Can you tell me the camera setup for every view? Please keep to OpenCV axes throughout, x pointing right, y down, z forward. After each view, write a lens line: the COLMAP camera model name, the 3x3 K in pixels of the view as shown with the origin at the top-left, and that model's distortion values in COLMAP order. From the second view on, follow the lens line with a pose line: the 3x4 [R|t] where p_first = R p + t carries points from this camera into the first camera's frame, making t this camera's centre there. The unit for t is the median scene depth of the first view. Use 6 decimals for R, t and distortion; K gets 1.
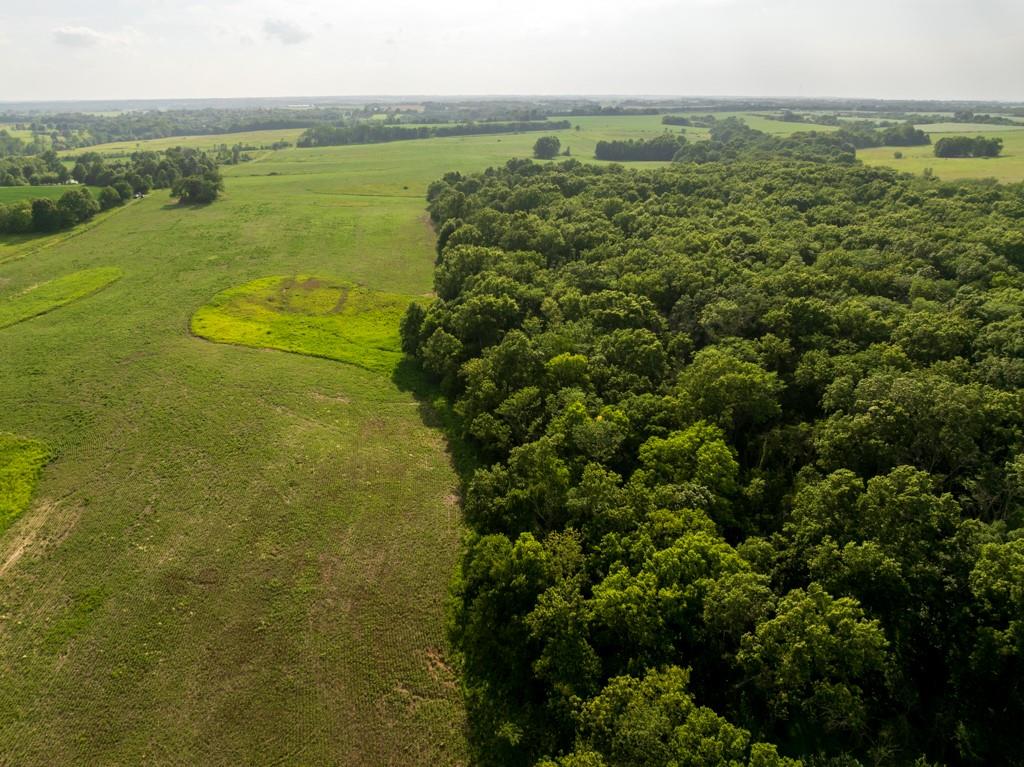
lens RADIAL K [[729.0, 0, 514.9], [0, 729.0, 367.6], [0, 0, 1]] dist [-0.042246, 0.004931]
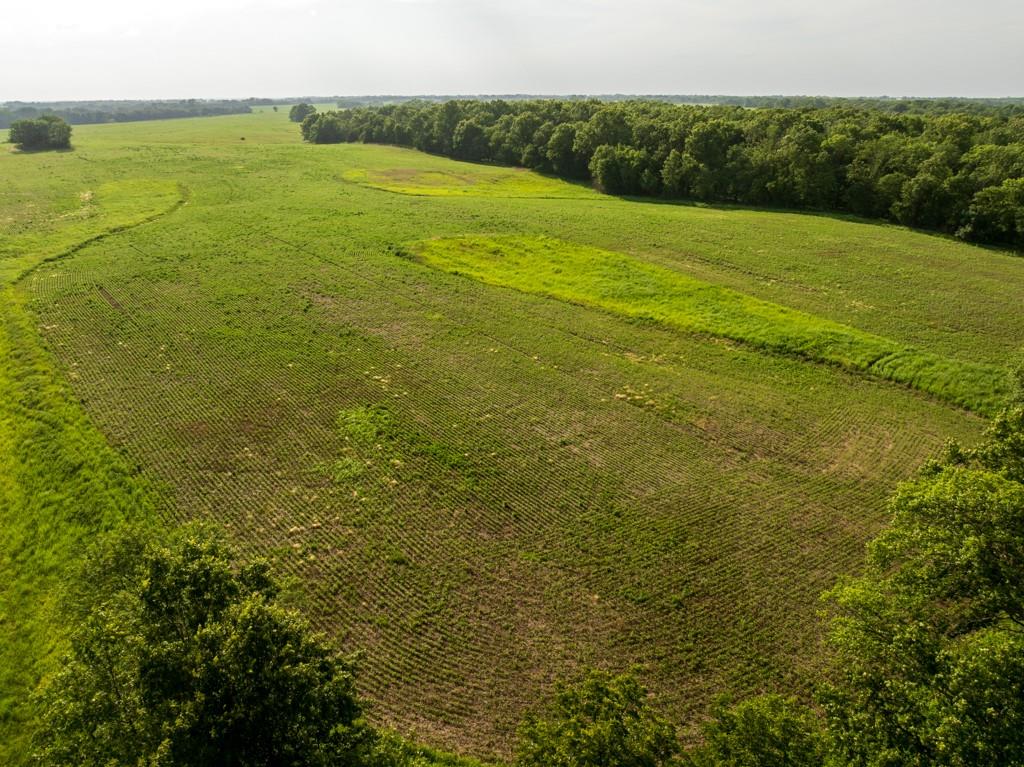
lens RADIAL K [[729.0, 0, 514.9], [0, 729.0, 367.6], [0, 0, 1]] dist [-0.042246, 0.004931]
pose [[0.869275, -0.177276, 0.461447, -0.721025], [0.179276, 0.982989, 0.039919, 0.153823], [-0.460674, 0.048026, 0.886269, 0.047507]]
